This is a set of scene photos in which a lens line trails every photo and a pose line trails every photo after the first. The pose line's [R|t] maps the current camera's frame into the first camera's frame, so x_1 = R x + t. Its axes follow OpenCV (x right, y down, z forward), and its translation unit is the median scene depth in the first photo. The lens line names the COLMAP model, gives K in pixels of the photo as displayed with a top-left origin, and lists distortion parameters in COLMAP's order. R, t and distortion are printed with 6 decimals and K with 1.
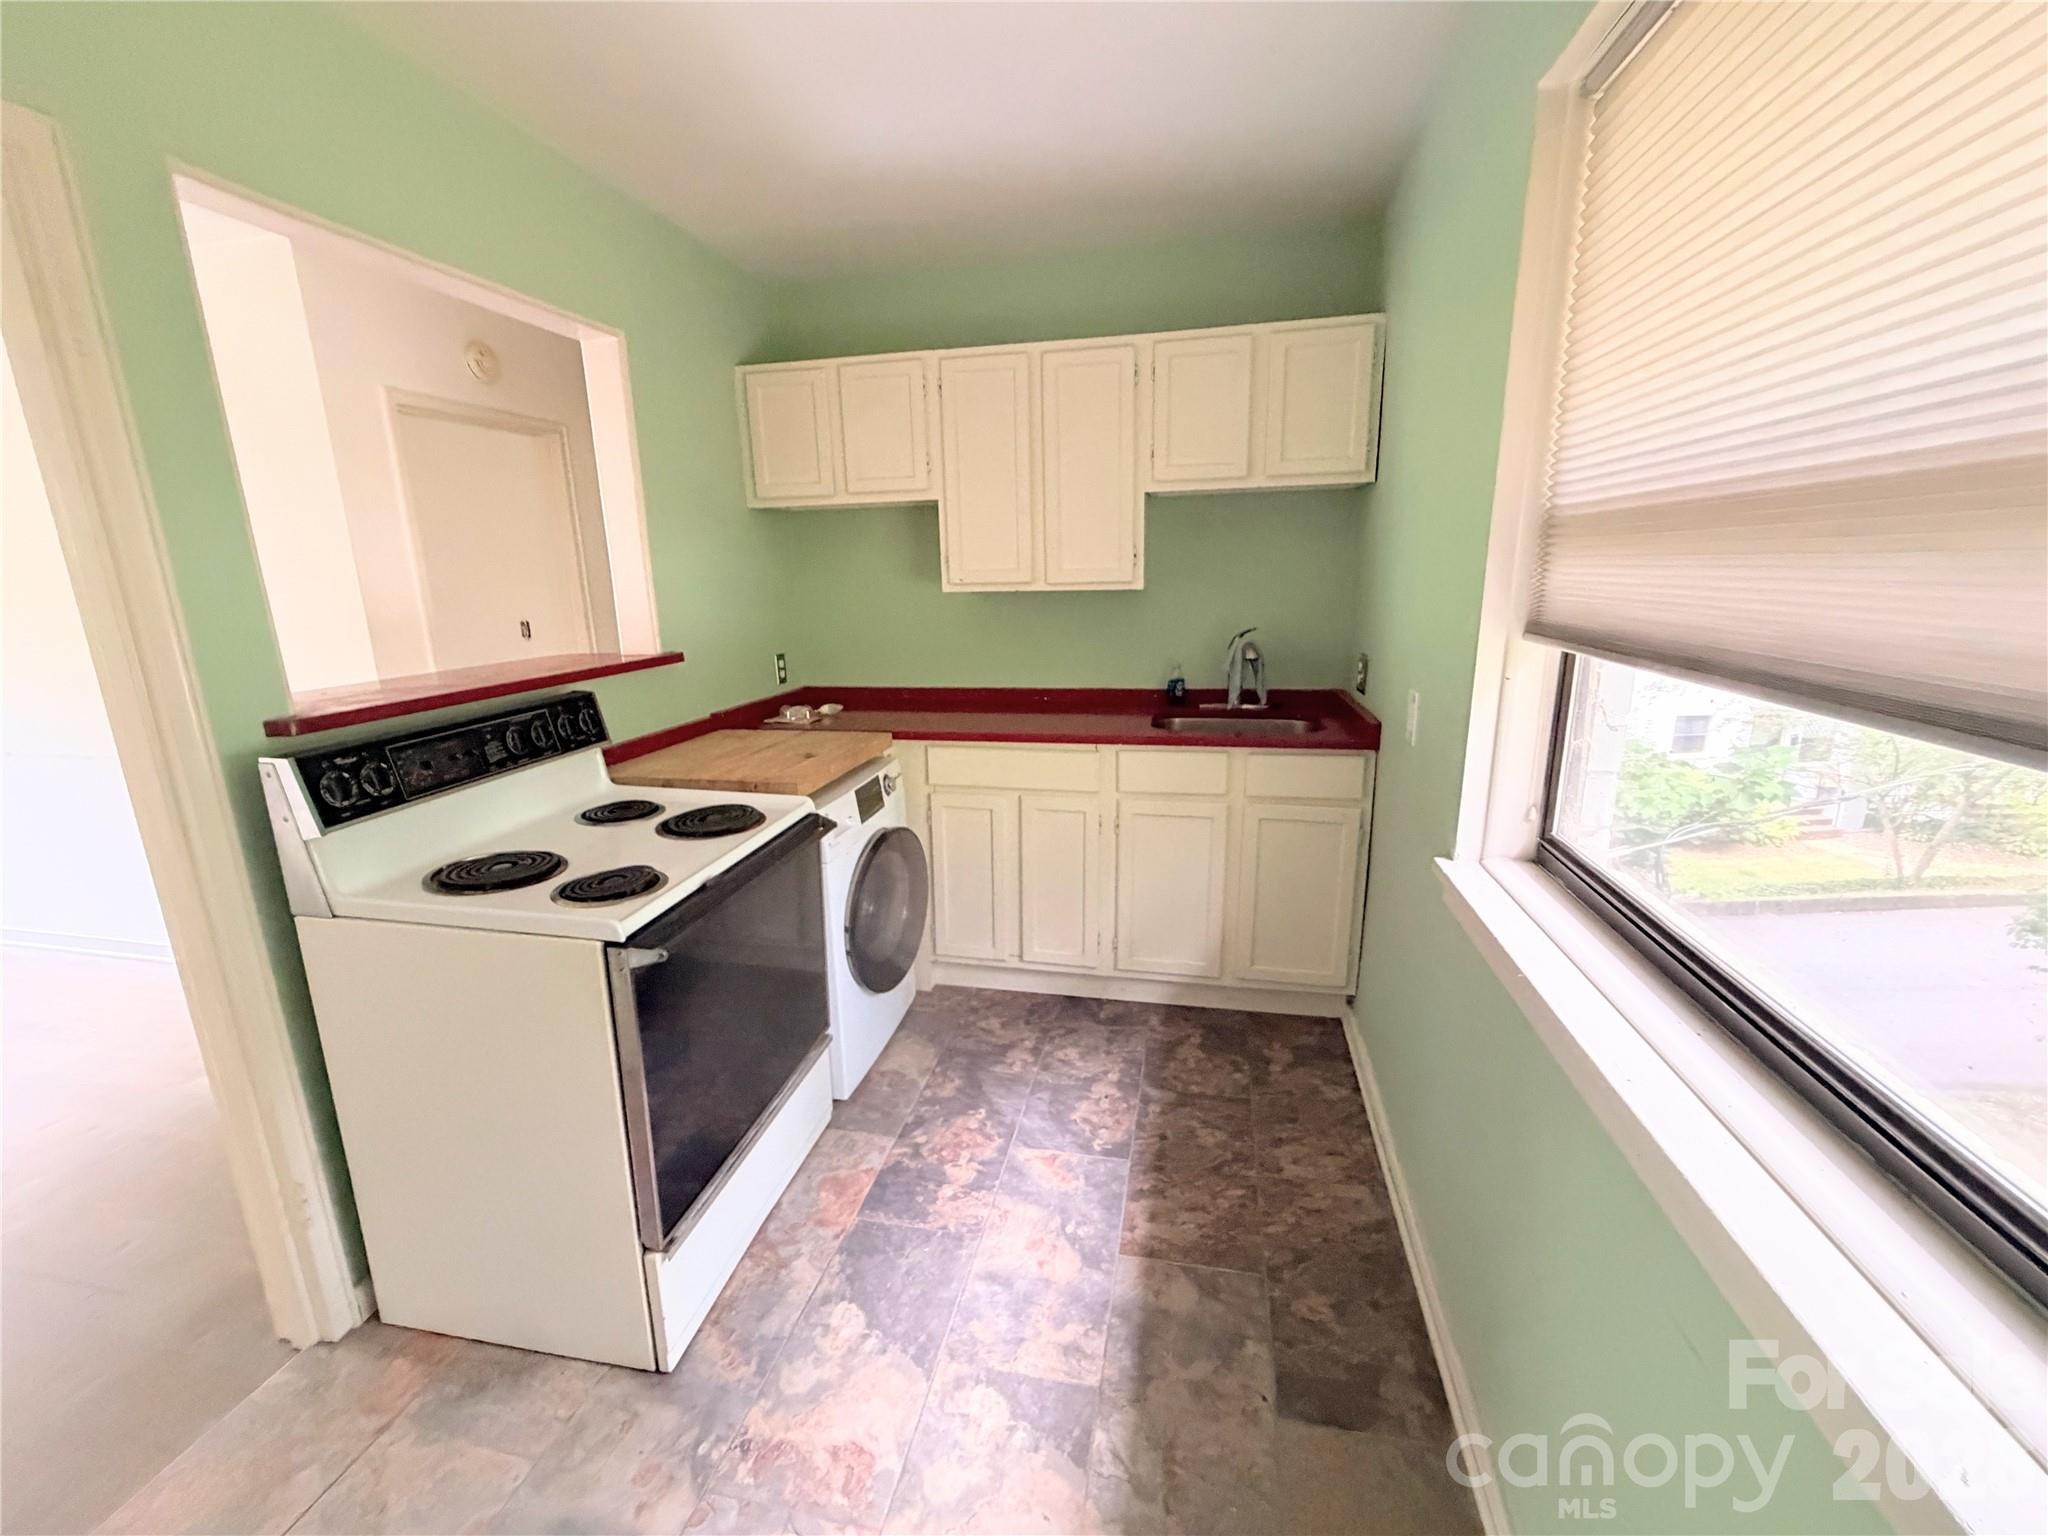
lens RADIAL K [[817.4, 0, 1024.0], [0, 817.4, 768.0], [0, 0, 1]] dist [0.001882, 0.000142]
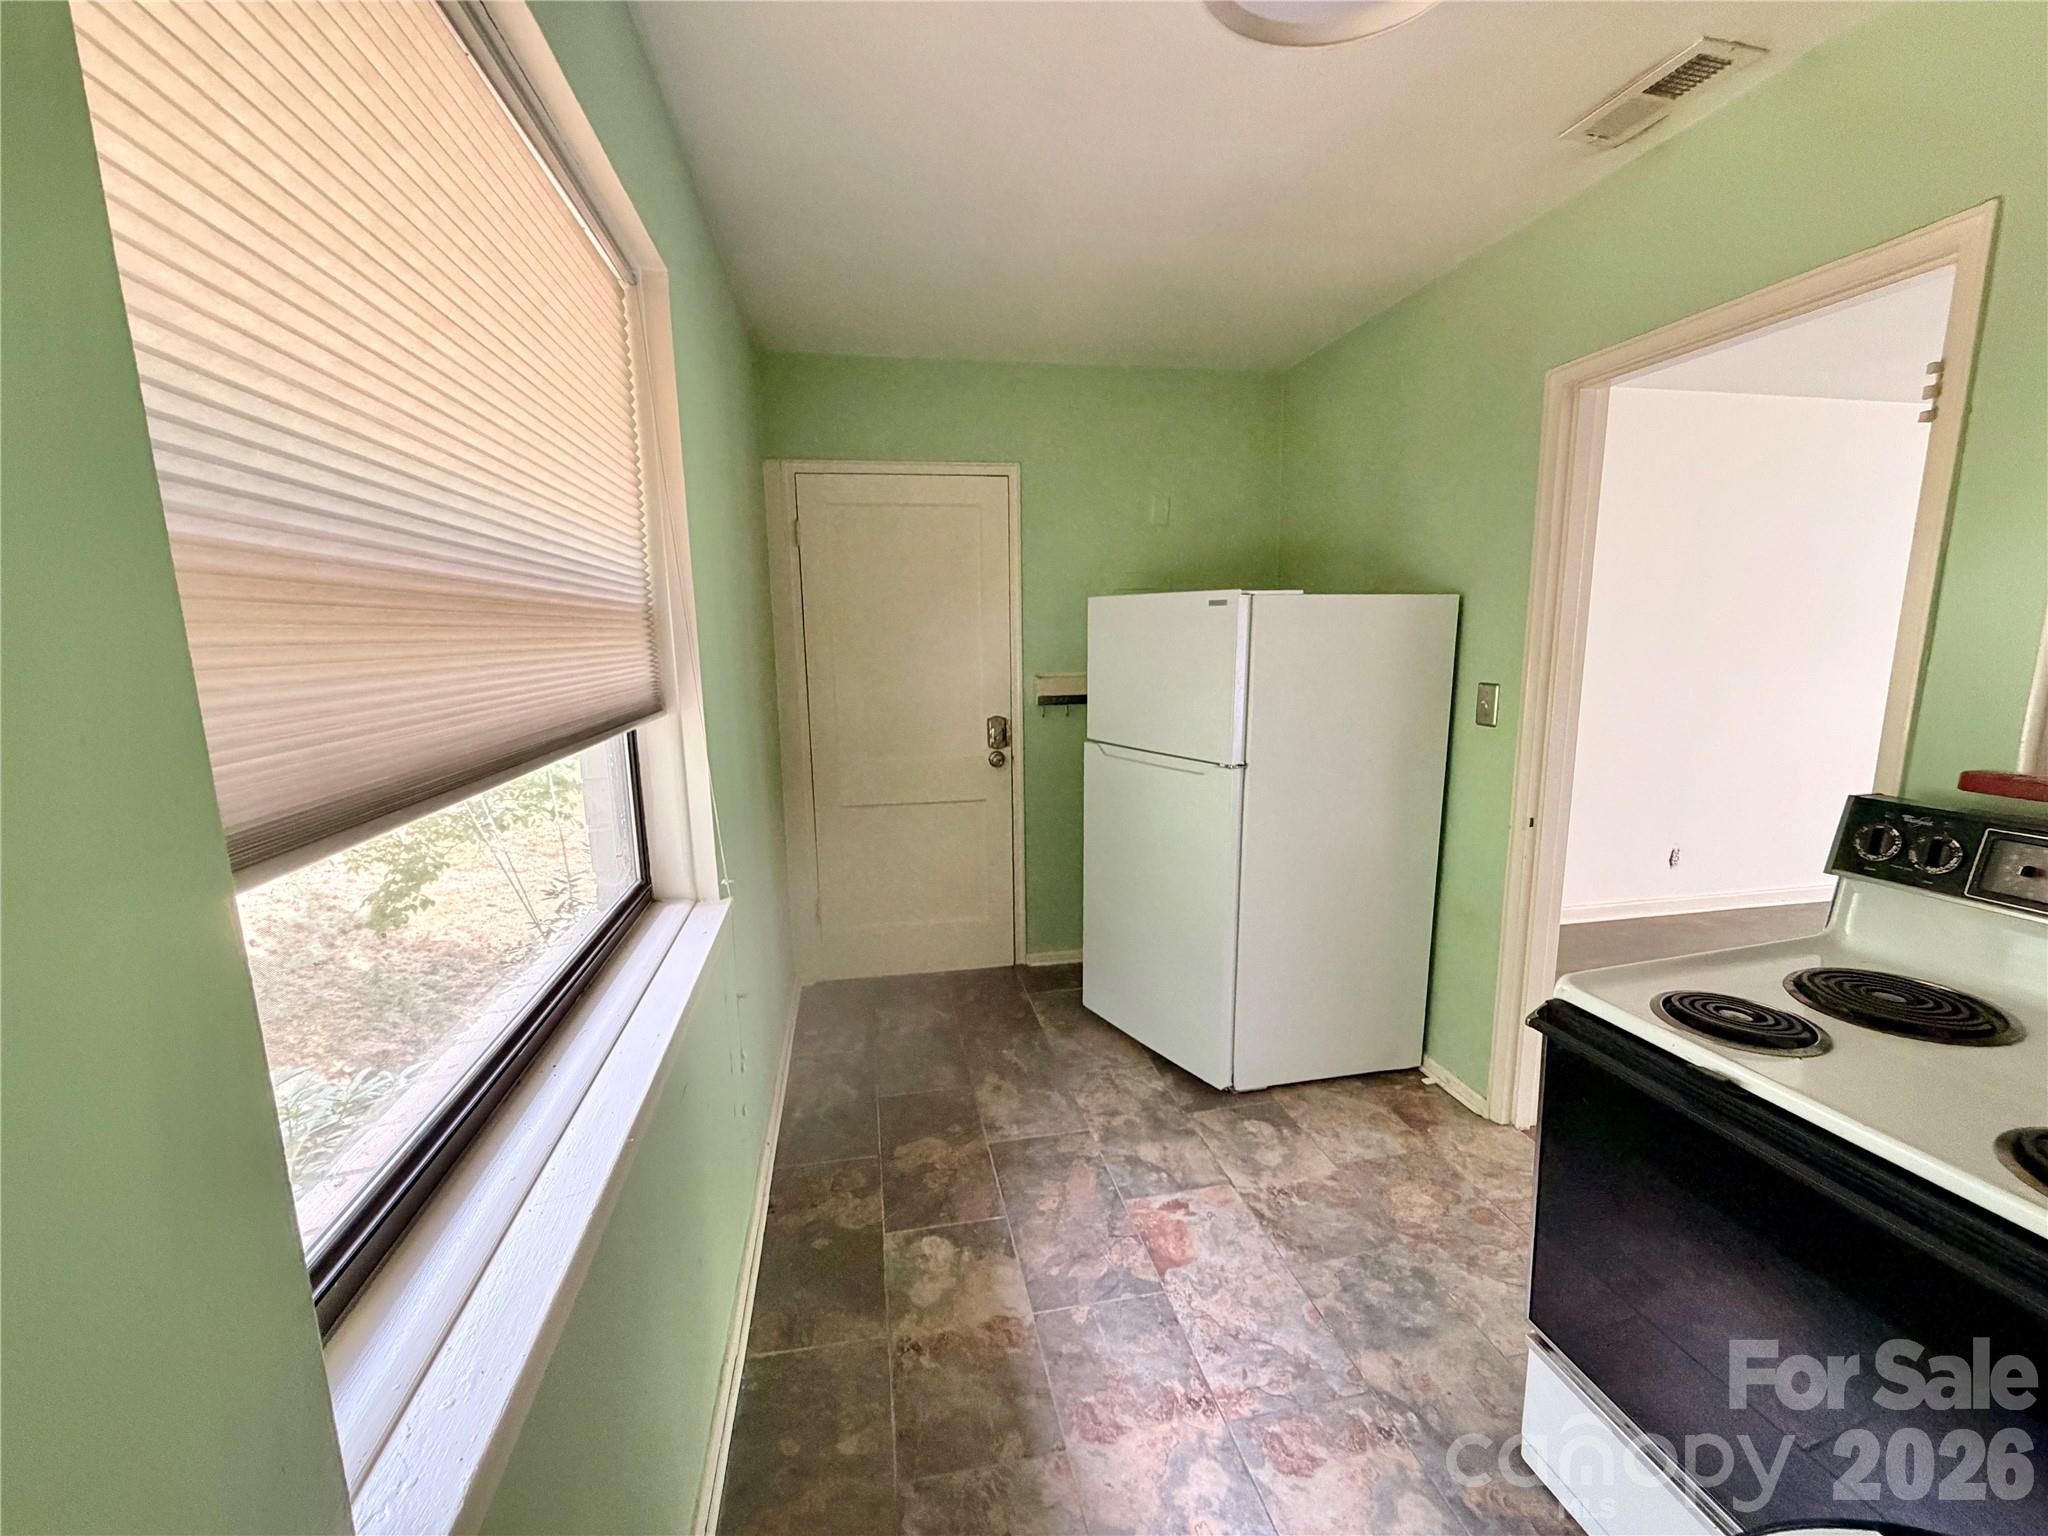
lens RADIAL K [[817.4, 0, 1024.0], [0, 817.4, 768.0], [0, 0, 1]] dist [0.001882, 0.000142]
pose [[-0.914865, 0.102352, -0.390571, 0.414272], [-0.061365, 0.920851, 0.385055, -0.351627], [0.399069, 0.376240, -0.836174, 1.352824]]
